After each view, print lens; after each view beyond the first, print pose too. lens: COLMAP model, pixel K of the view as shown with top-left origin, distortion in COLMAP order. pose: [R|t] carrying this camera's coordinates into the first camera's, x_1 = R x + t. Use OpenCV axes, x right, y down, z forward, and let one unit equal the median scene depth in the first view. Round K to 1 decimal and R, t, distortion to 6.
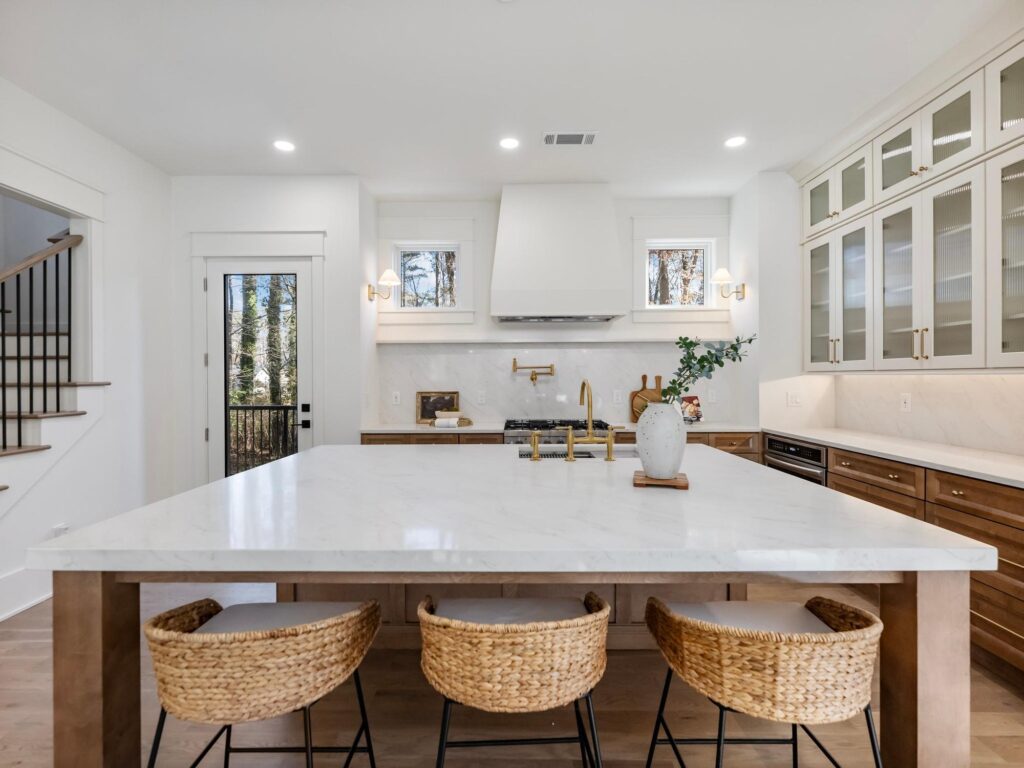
lens RADIAL K [[476.1, 0, 489.9], [0, 476.1, 382.9], [0, 0, 1]] dist [0.003499, 0.000595]
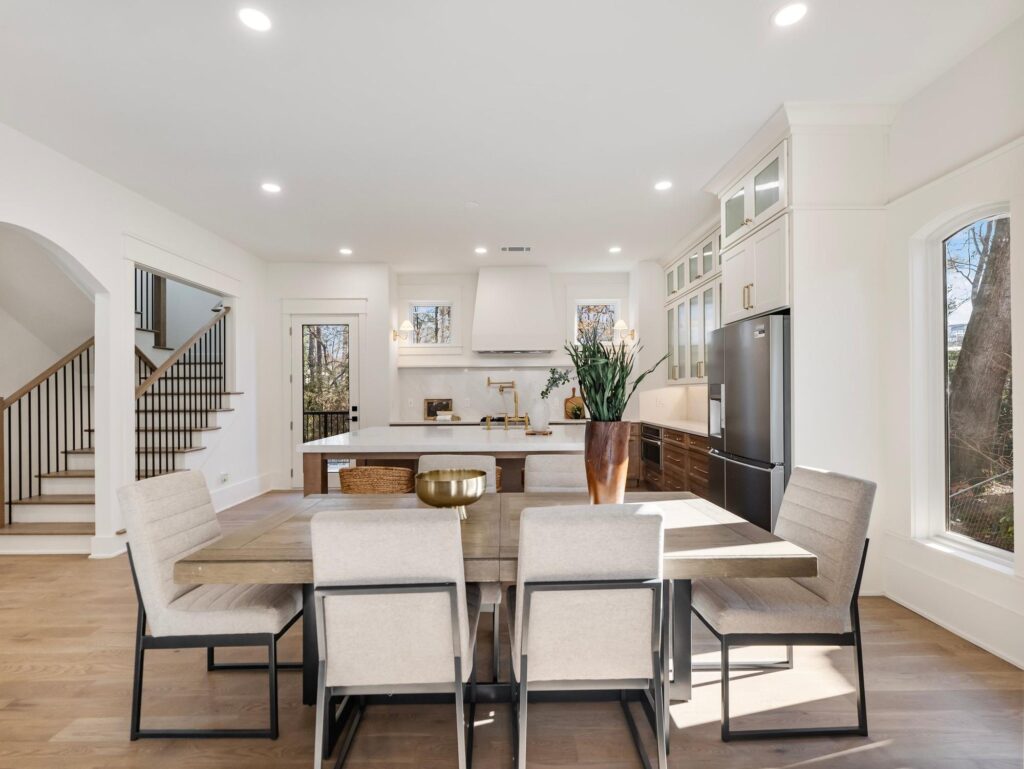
lens RADIAL K [[476.1, 0, 517.8], [0, 476.1, 393.9], [0, 0, 1]] dist [0.003499, 0.000595]
pose [[0.998215, -0.003488, 0.059617, 0.058843], [0.004145, 0.999932, -0.010894, 0.021125], [-0.059575, 0.011122, 0.998162, -0.583588]]
